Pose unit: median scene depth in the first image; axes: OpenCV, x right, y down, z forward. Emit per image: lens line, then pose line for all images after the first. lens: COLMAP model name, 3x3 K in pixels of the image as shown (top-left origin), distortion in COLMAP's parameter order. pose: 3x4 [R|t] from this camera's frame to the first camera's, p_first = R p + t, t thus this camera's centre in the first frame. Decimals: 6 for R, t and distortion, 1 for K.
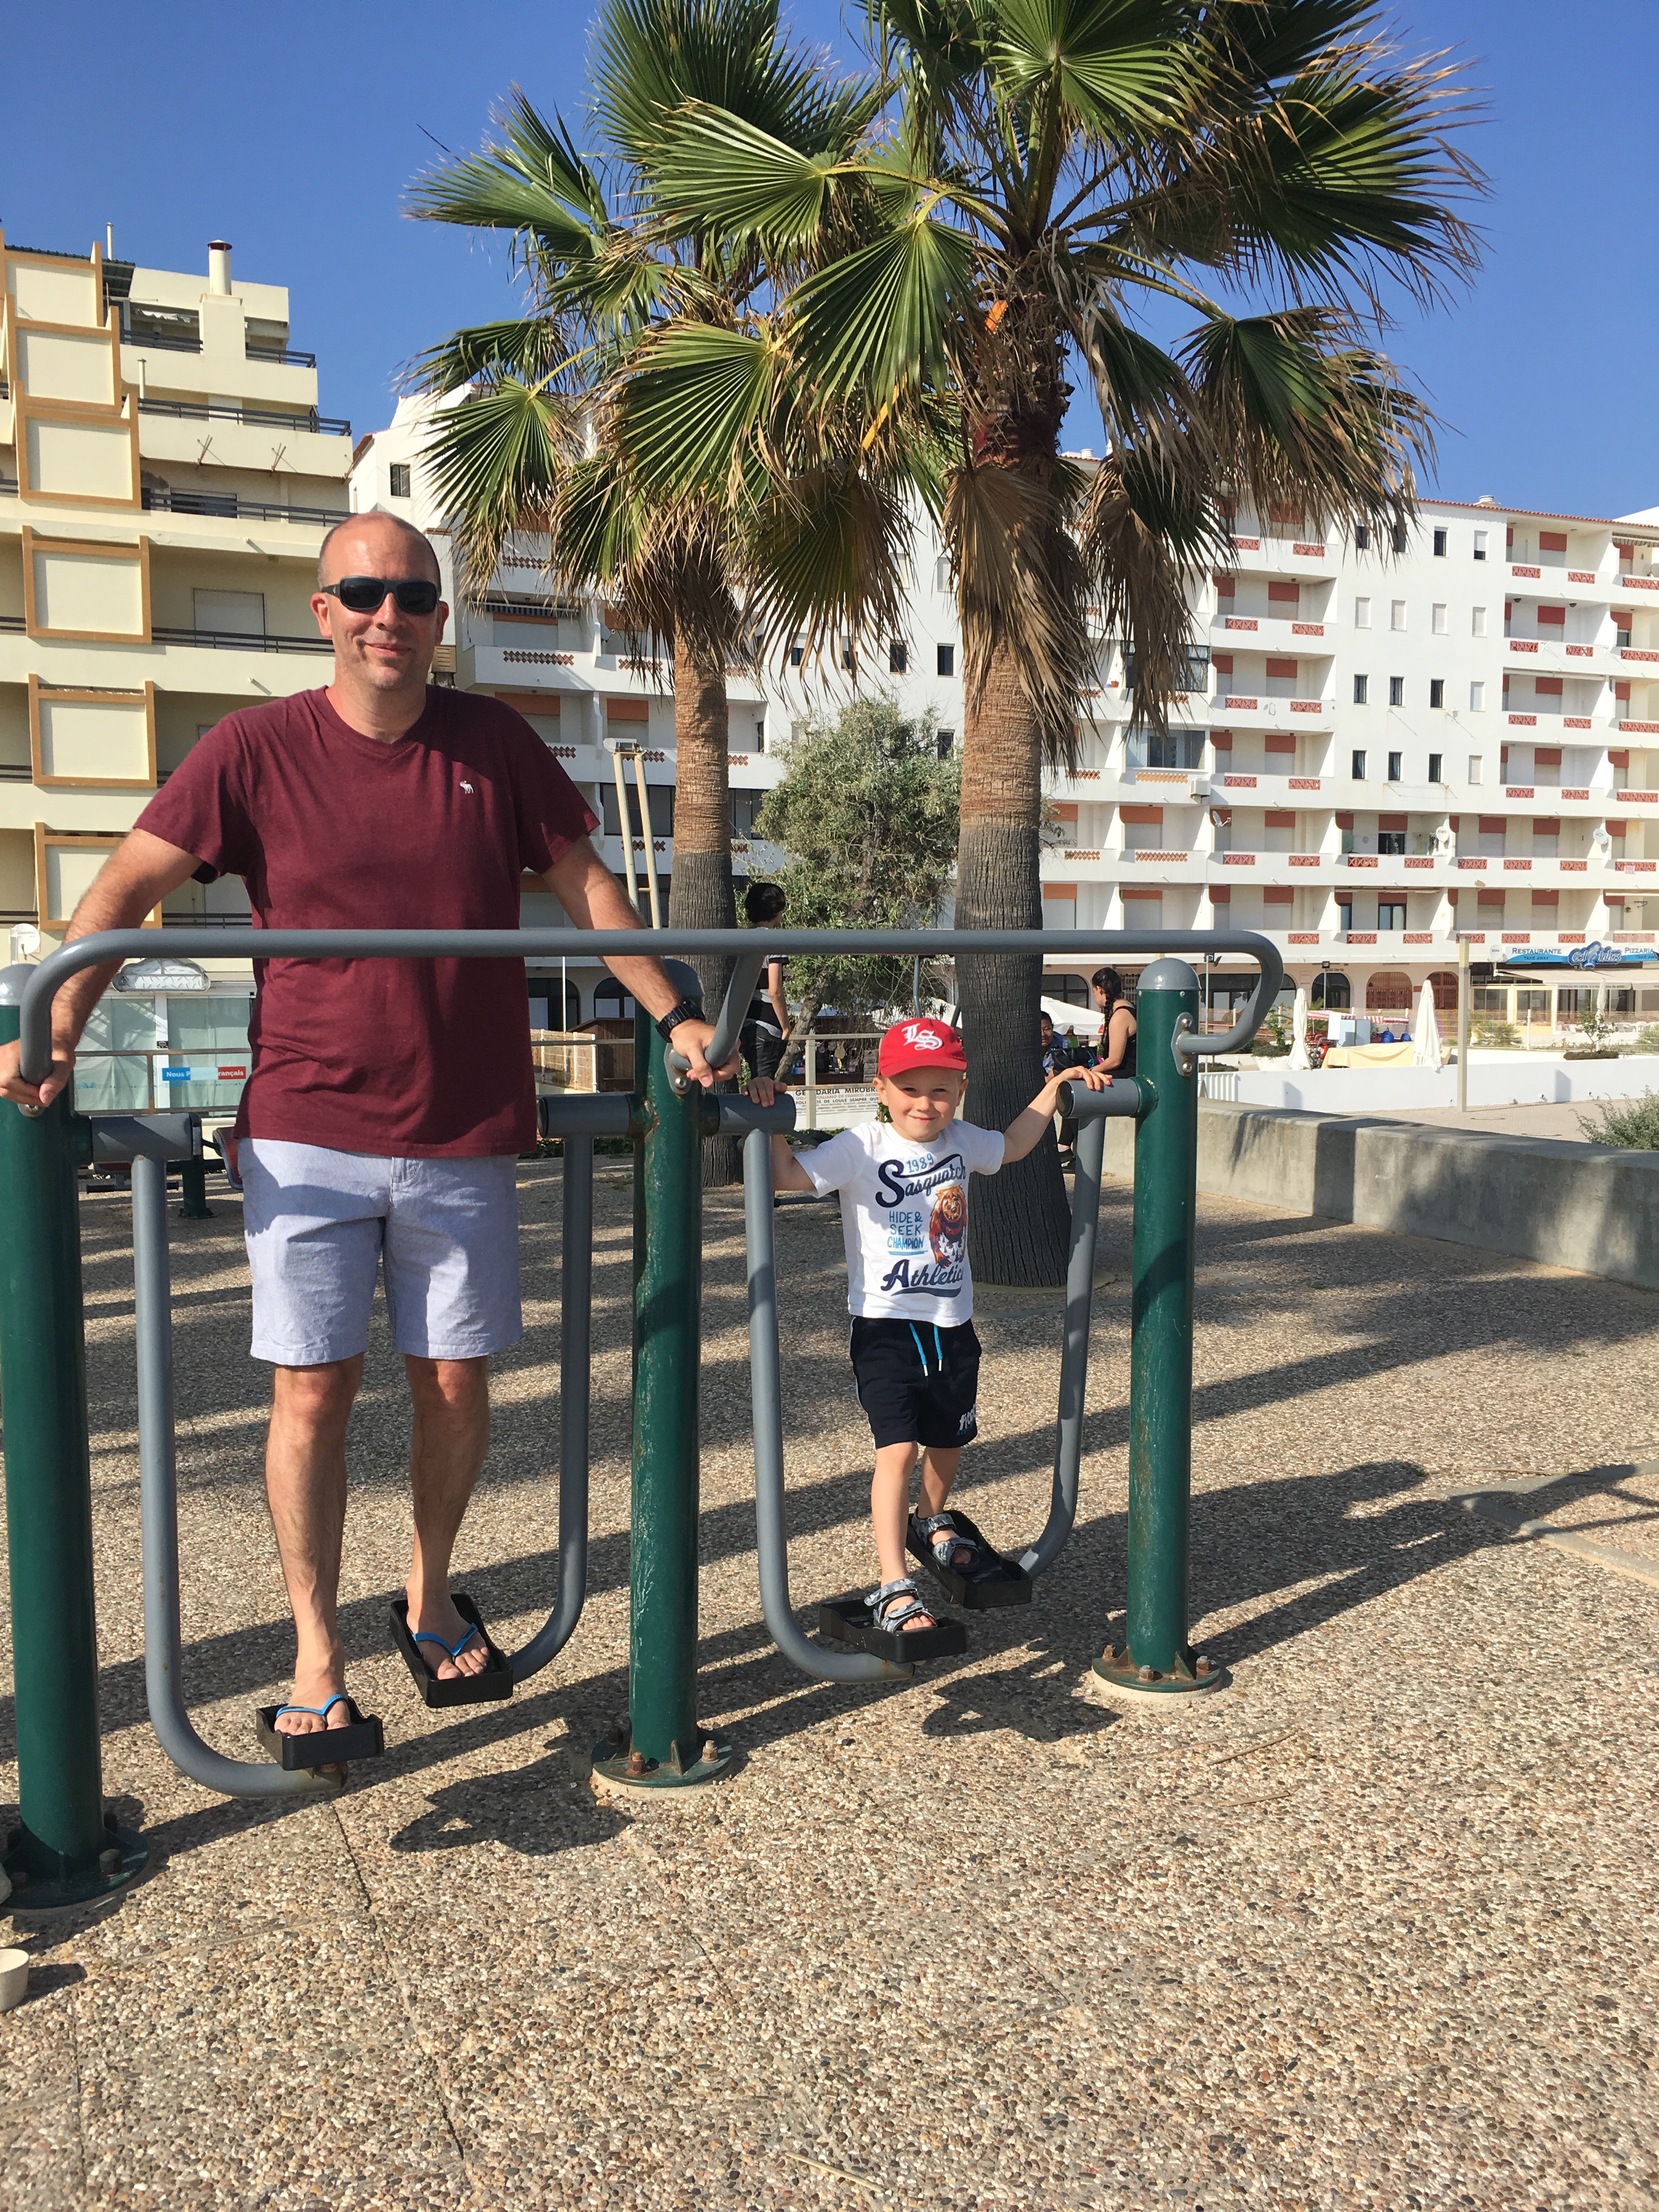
lens RADIAL K [[1871.0, 0, 818.9], [0, 1871.0, 1091.9], [0, 0, 1]] dist [0.018944, -0.040057]
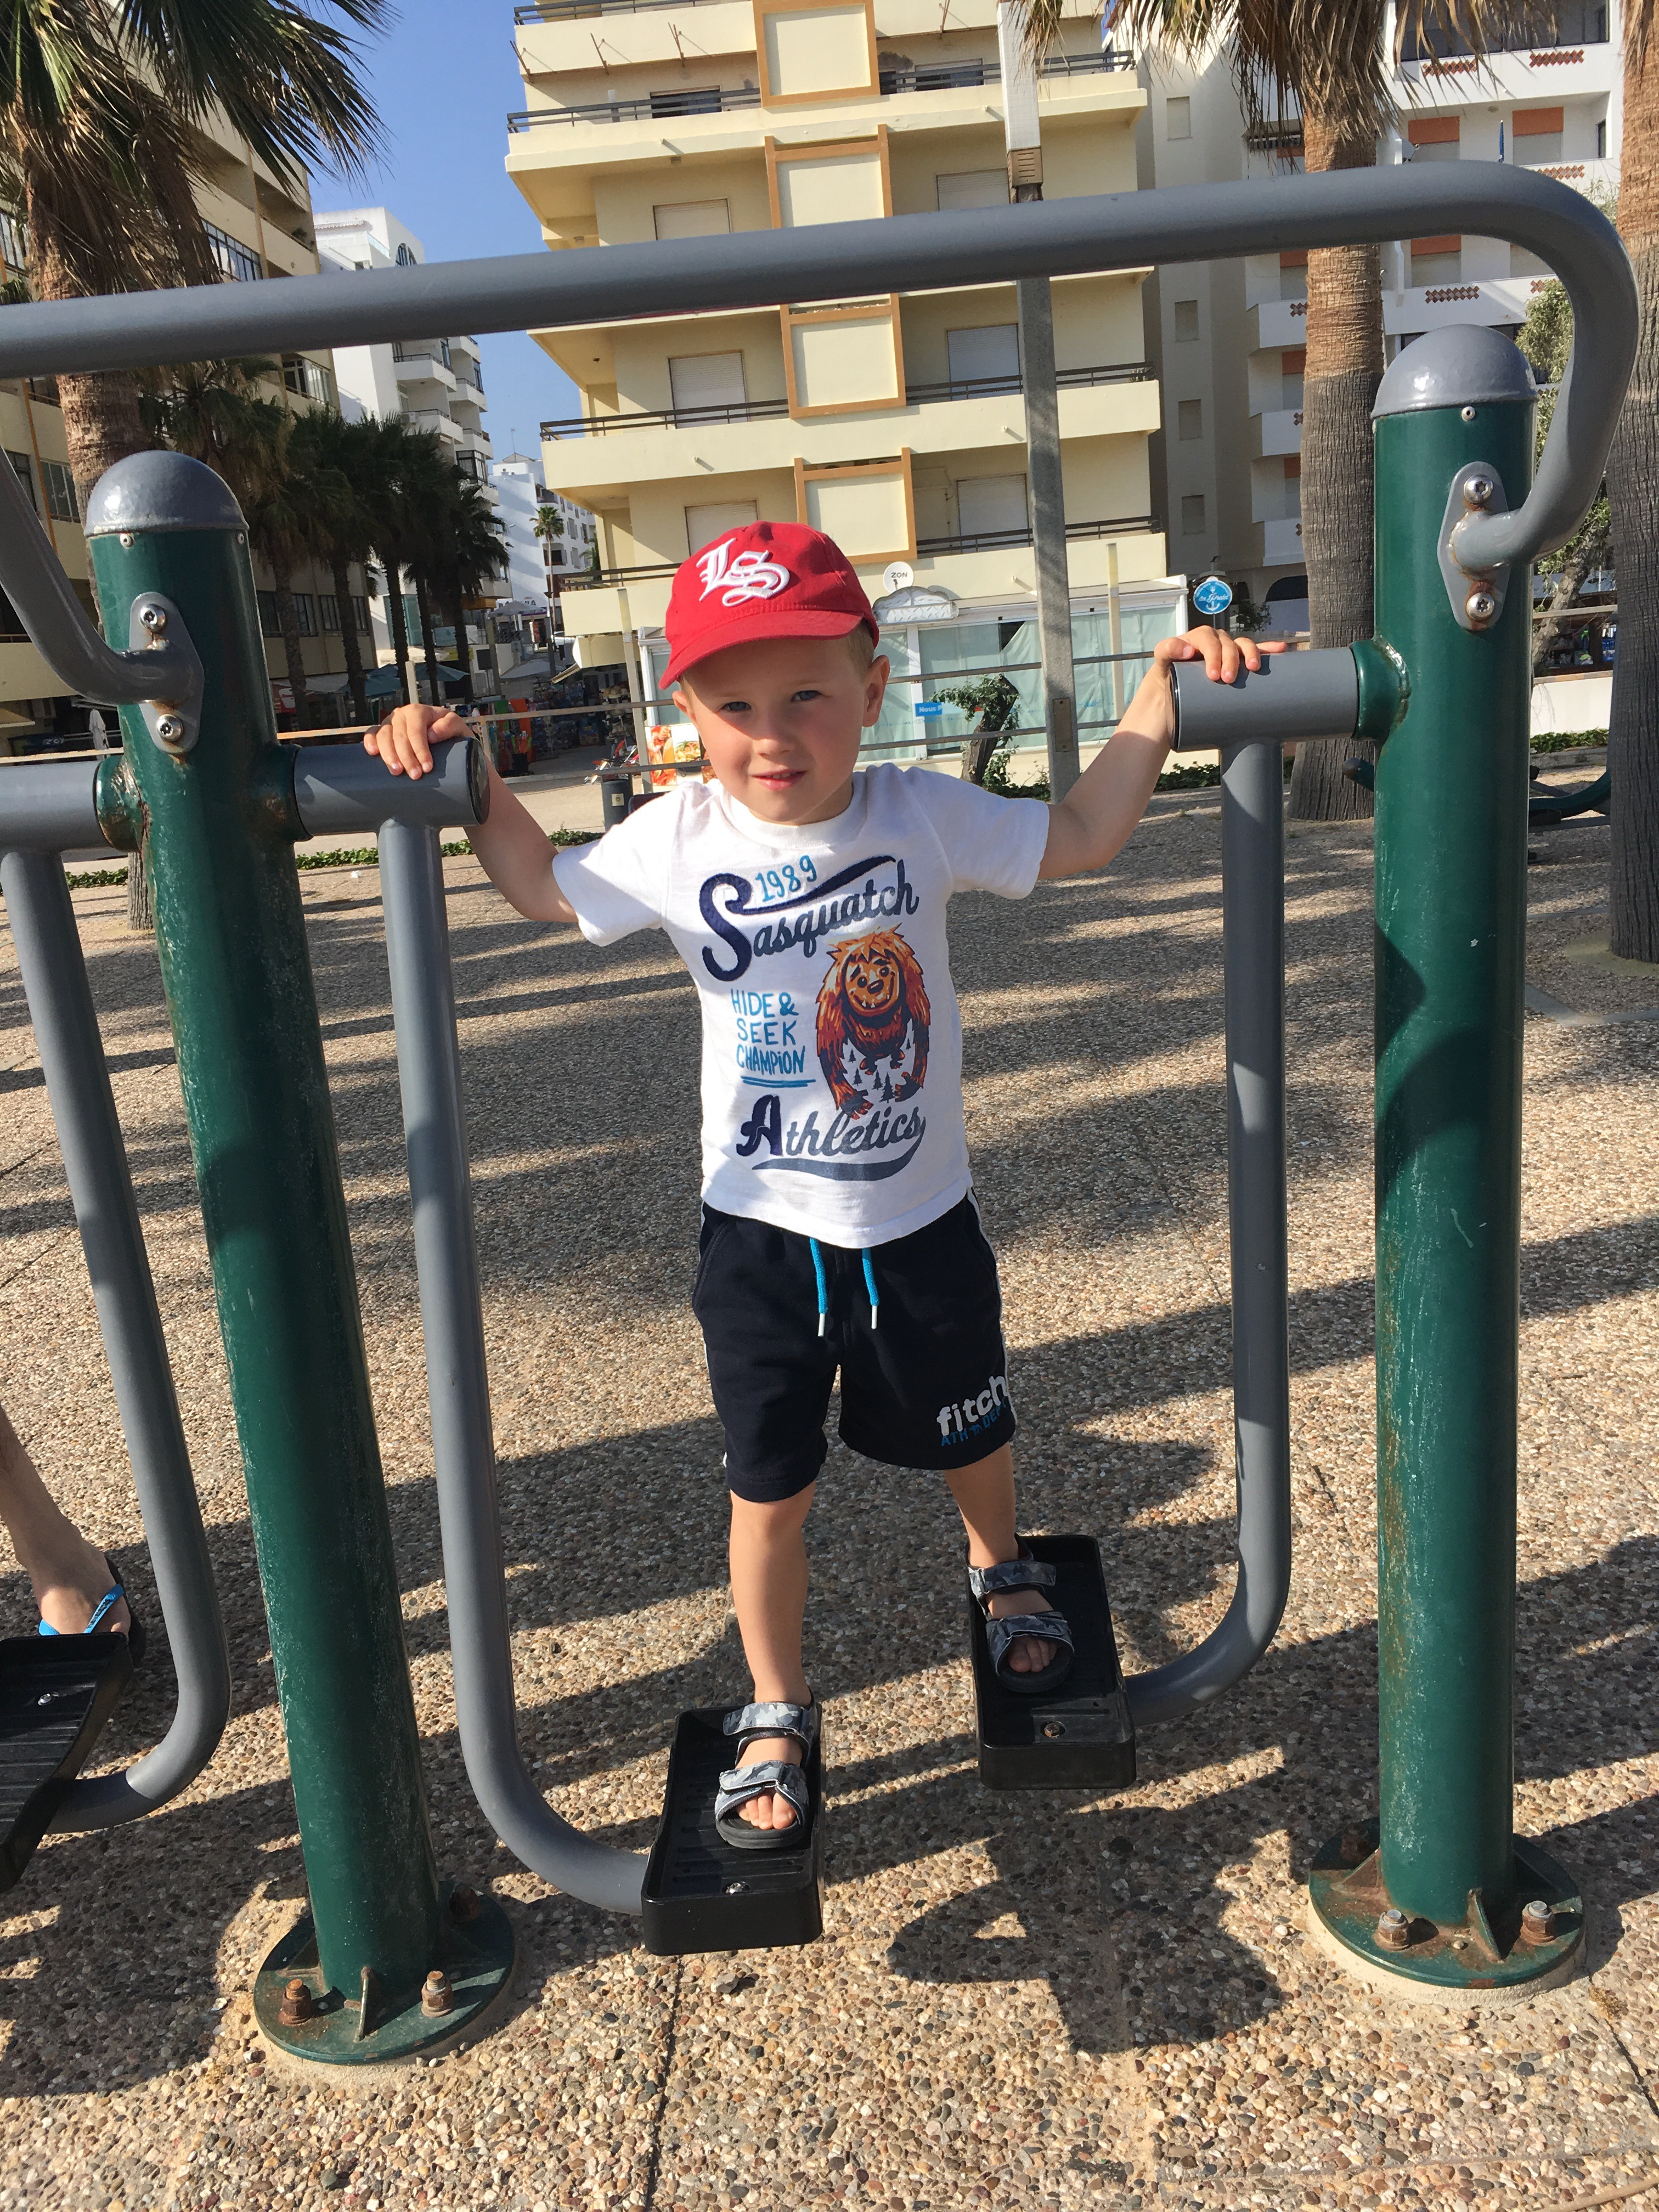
lens RADIAL K [[1871.0, 0, 831.2], [0, 1871.0, 1114.5], [0, 0, 1]] dist [0.018944, -0.040057]
pose [[0.909740, 0.026638, -0.414324, 0.139010], [0.062235, 0.977915, 0.199523, 0.002682], [0.410489, -0.207300, 0.887990, 0.330020]]
